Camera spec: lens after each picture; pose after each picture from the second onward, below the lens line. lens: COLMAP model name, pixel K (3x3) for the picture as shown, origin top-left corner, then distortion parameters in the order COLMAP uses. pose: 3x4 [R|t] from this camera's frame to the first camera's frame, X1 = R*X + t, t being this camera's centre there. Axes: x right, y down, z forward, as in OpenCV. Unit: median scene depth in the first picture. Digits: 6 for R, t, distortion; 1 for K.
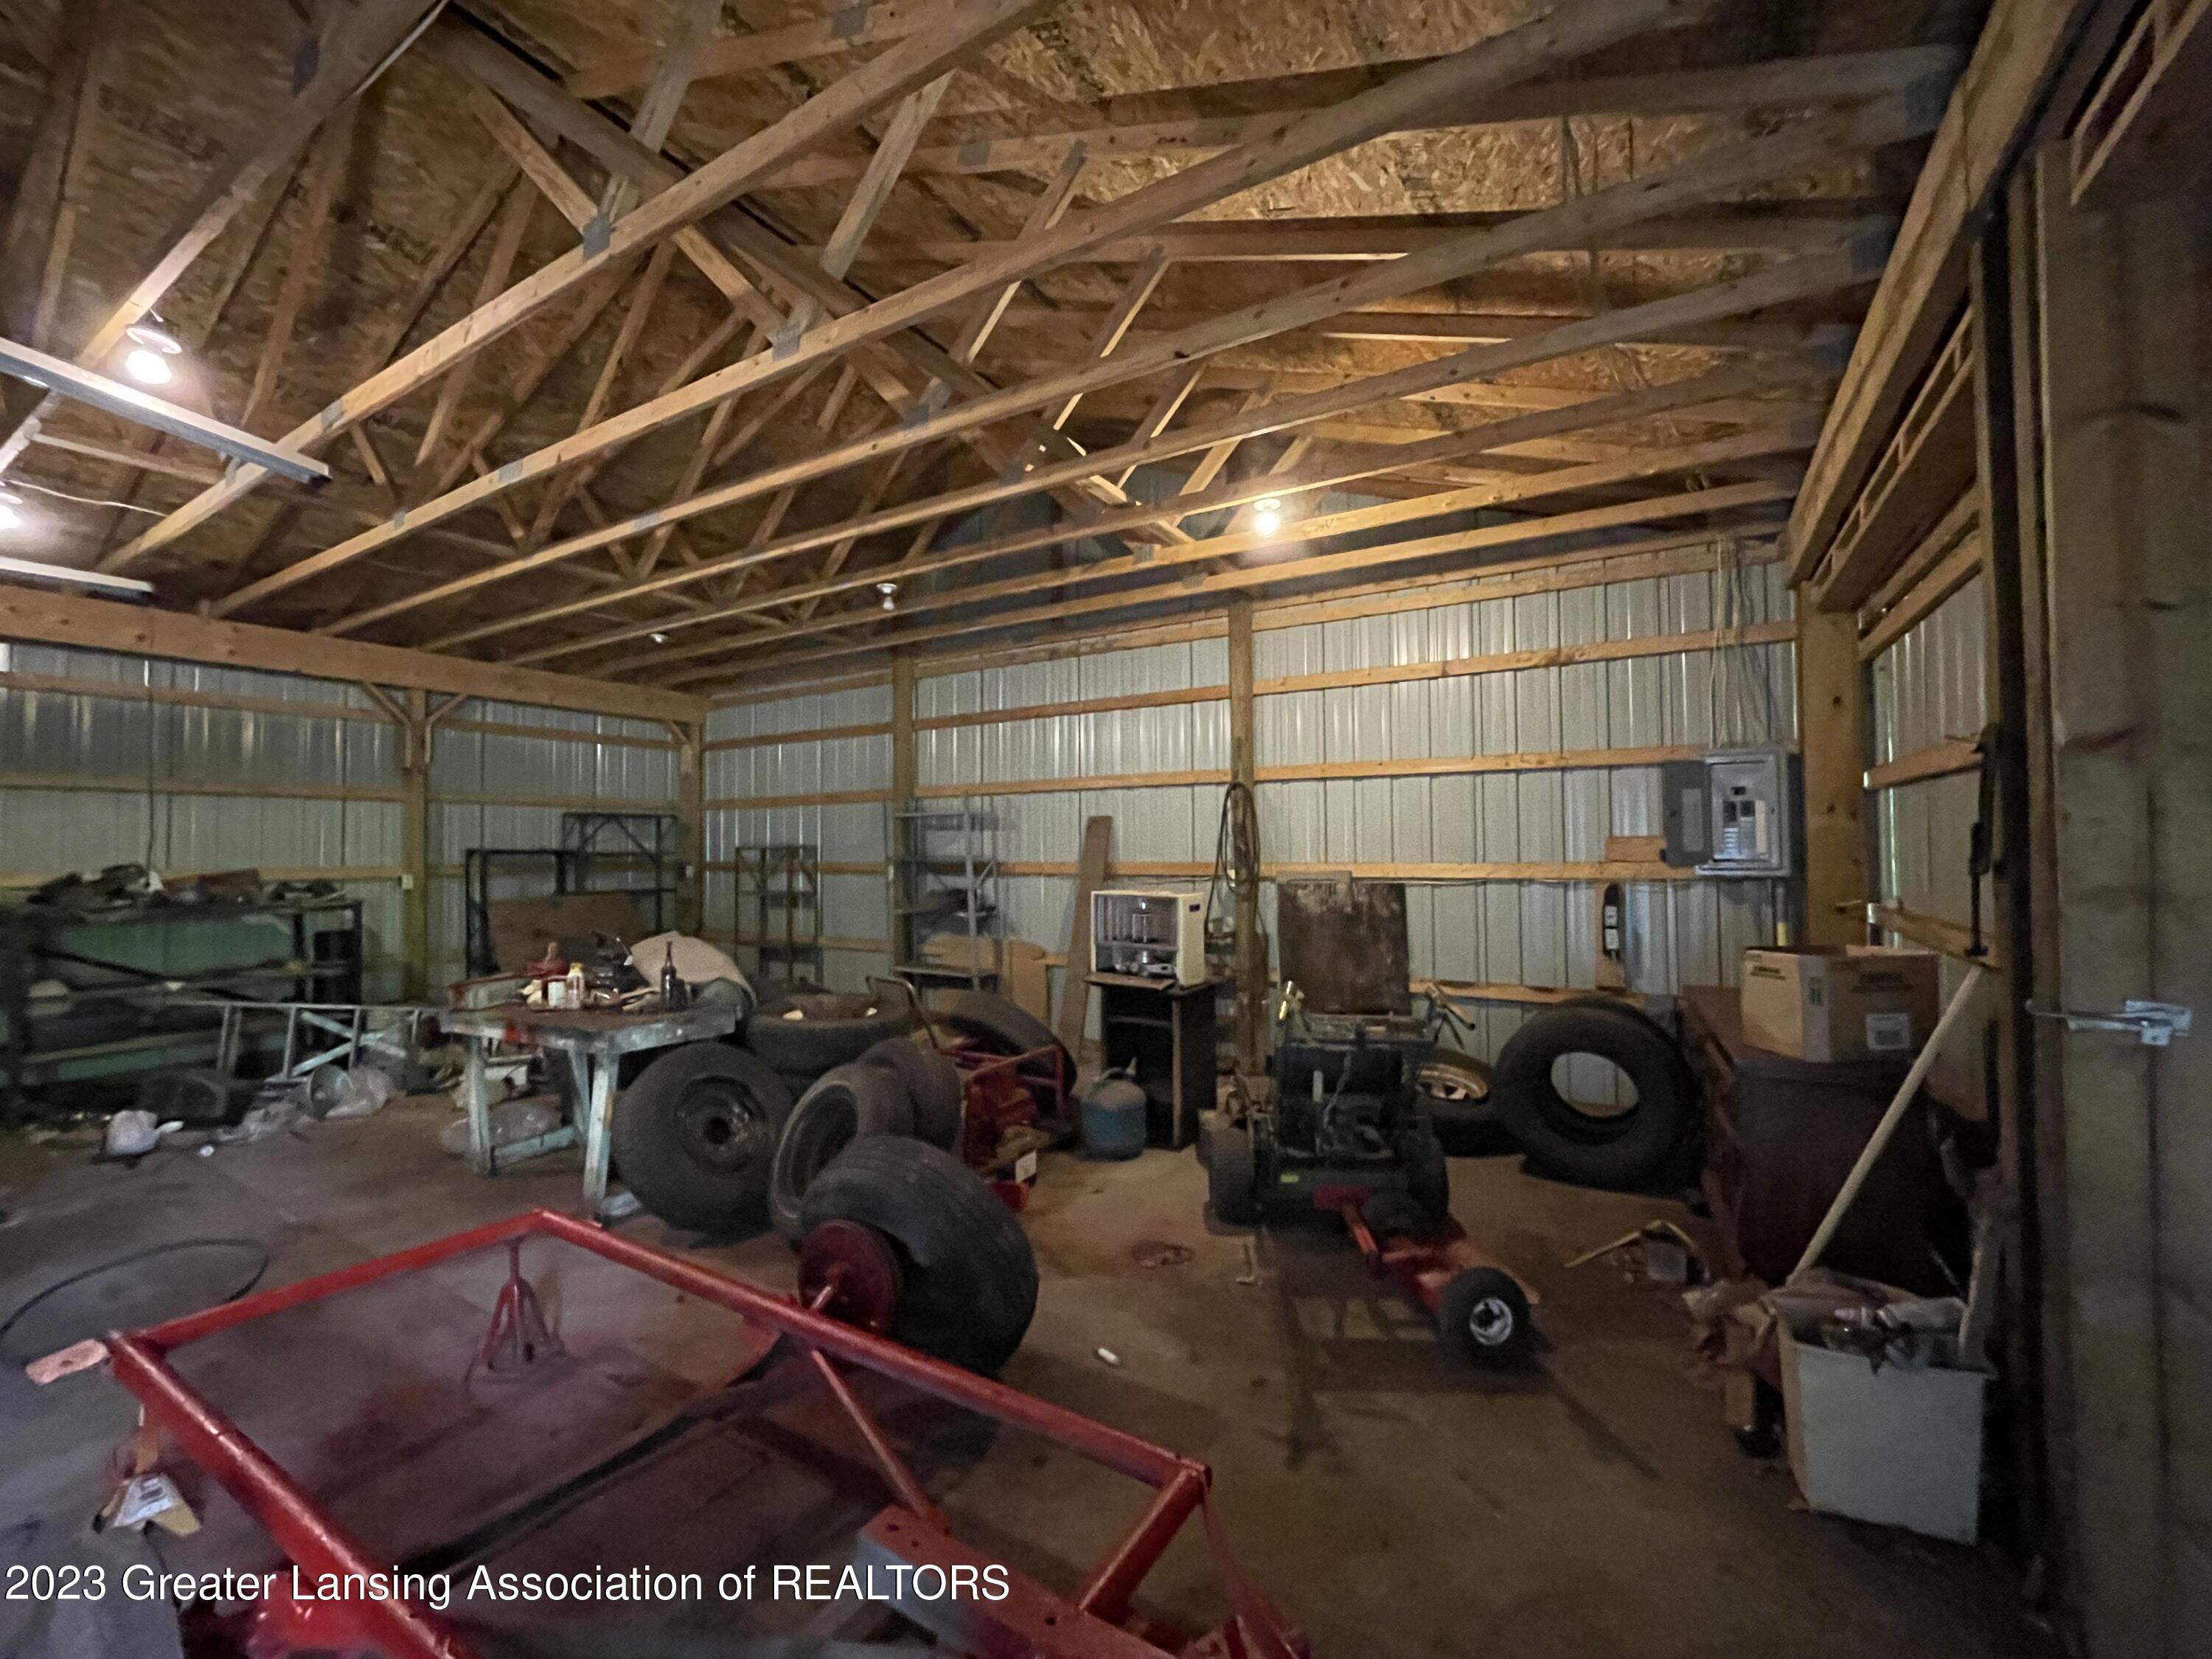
lens RADIAL K [[906.1, 0, 1100.6], [0, 906.1, 825.2], [0, 0, 1]] dist [0.000932, -0.000474]
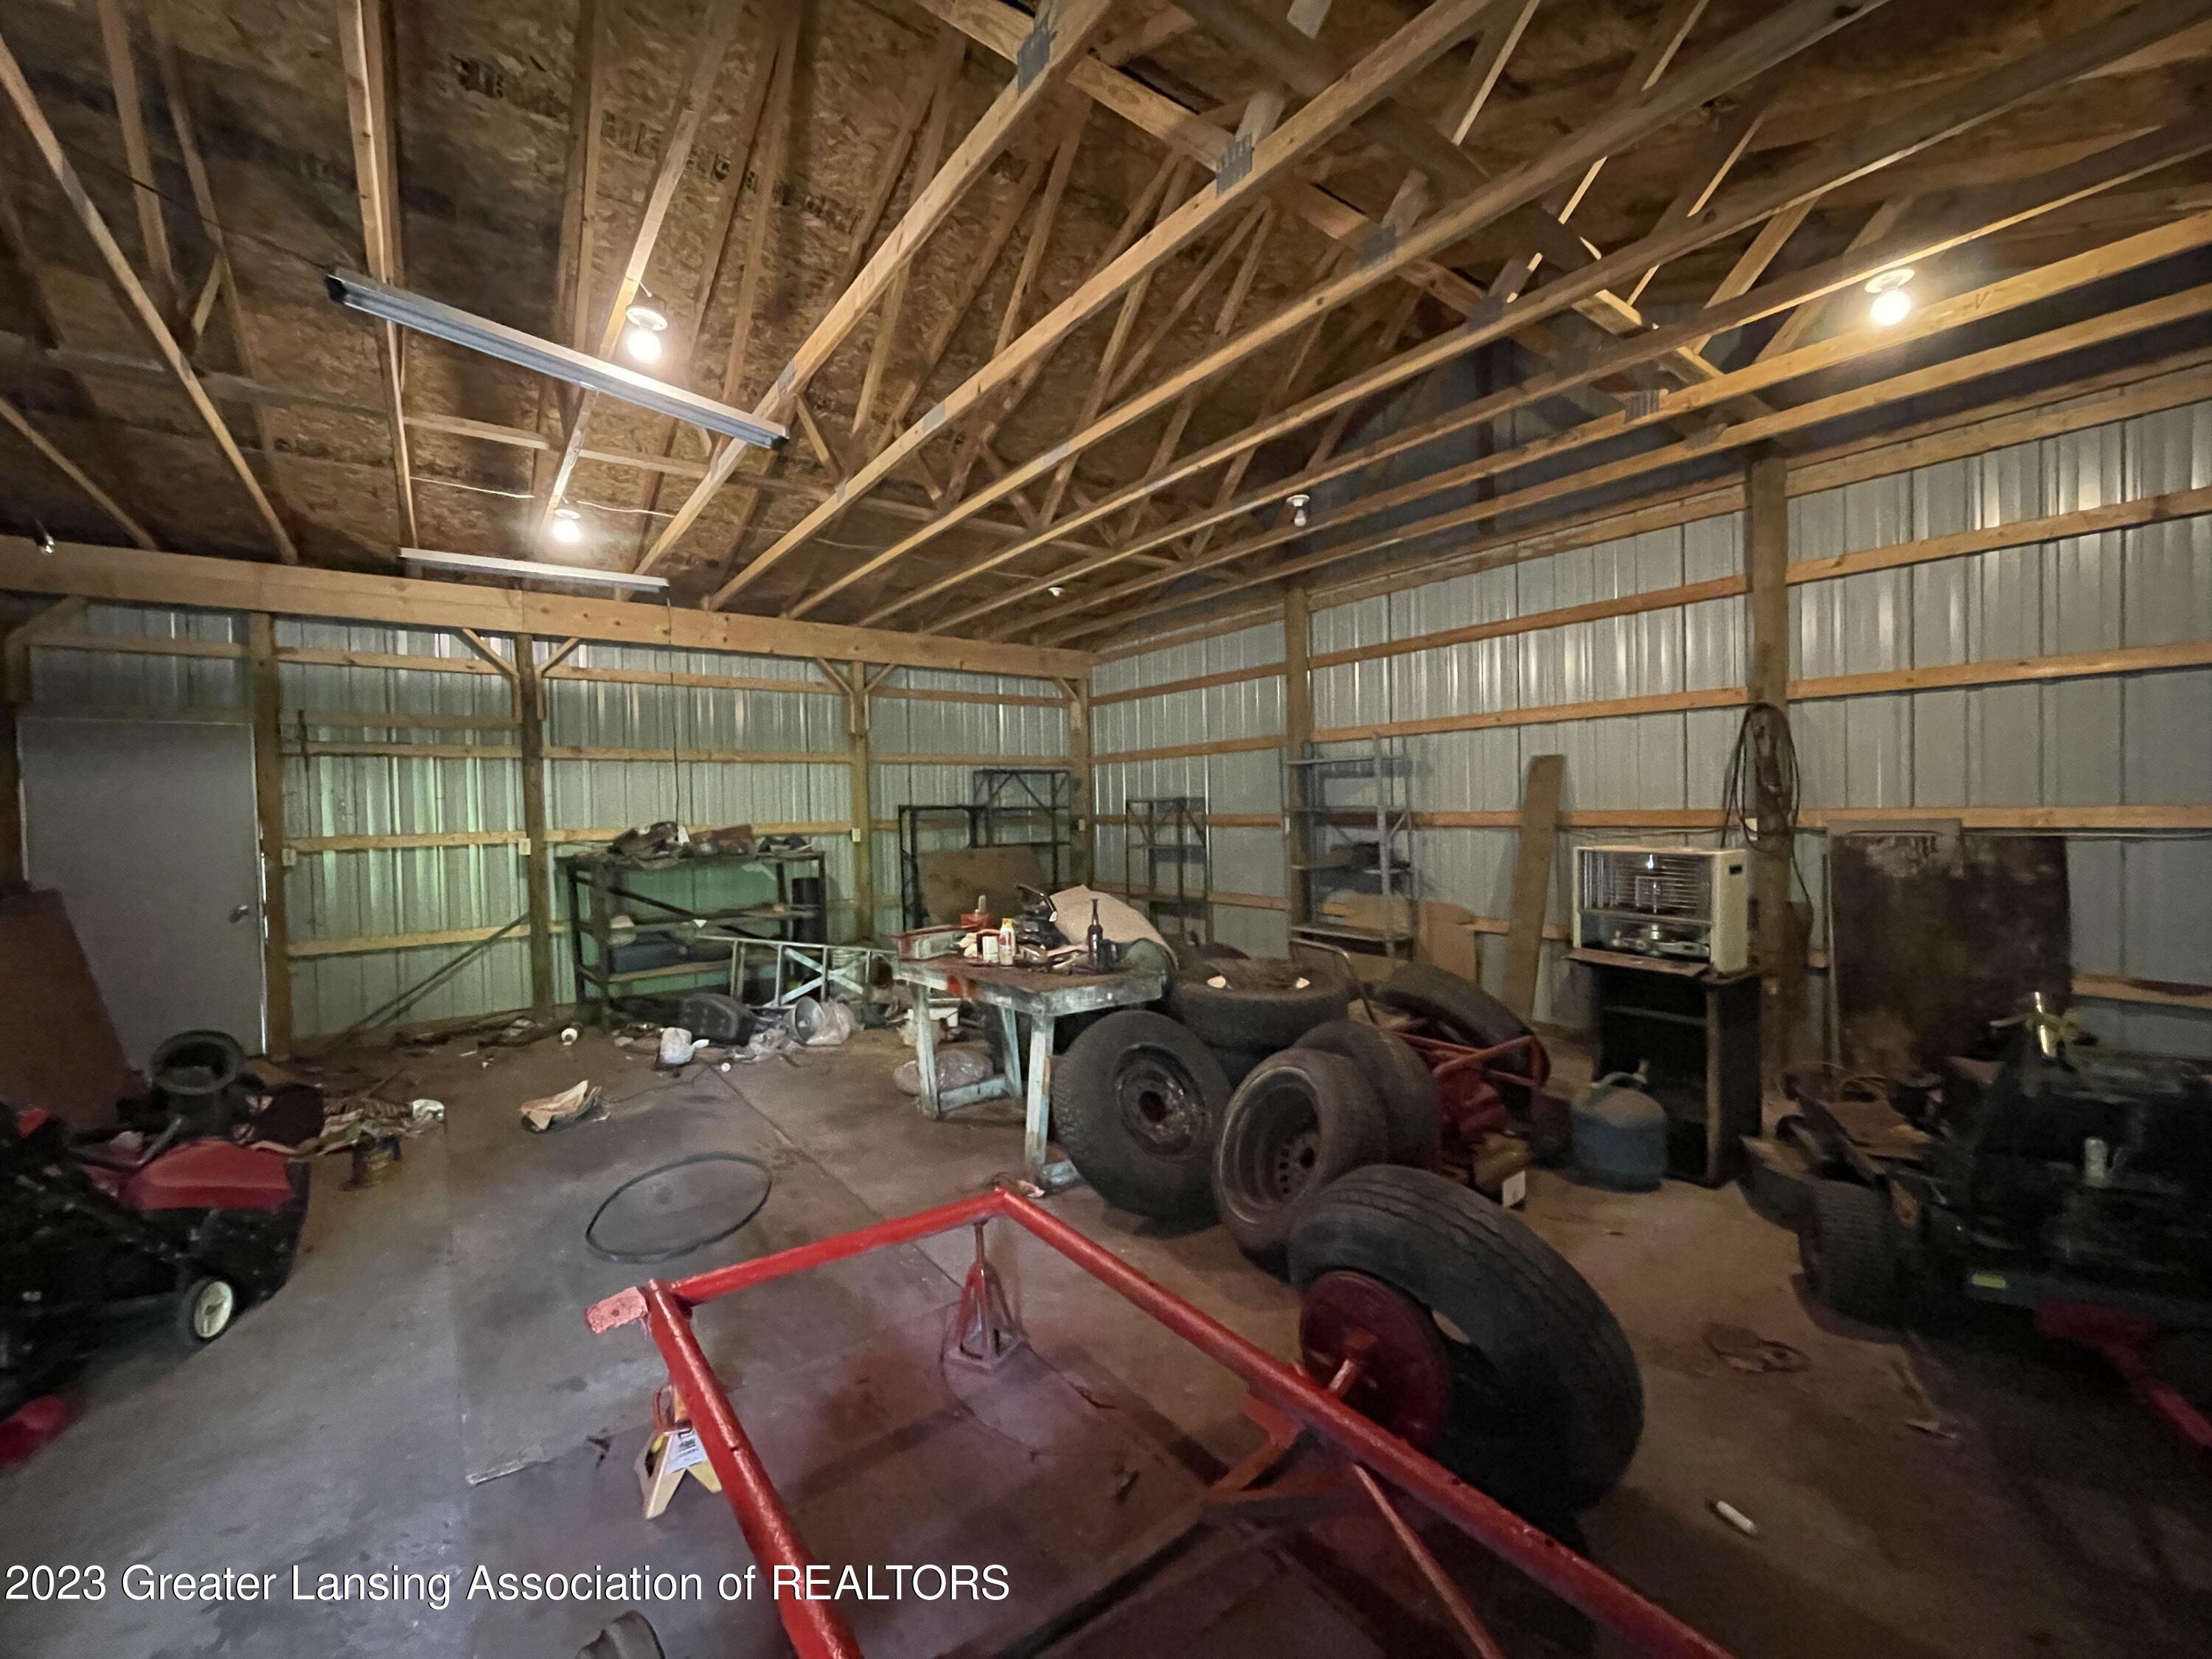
lens RADIAL K [[906.1, 0, 1100.6], [0, 906.1, 825.2], [0, 0, 1]] dist [0.000932, -0.000474]
pose [[0.927740, -0.005561, -0.373186, -0.084885], [0.024852, 0.998590, 0.046903, 0.005854], [0.372399, -0.052788, 0.926570, 0.096299]]
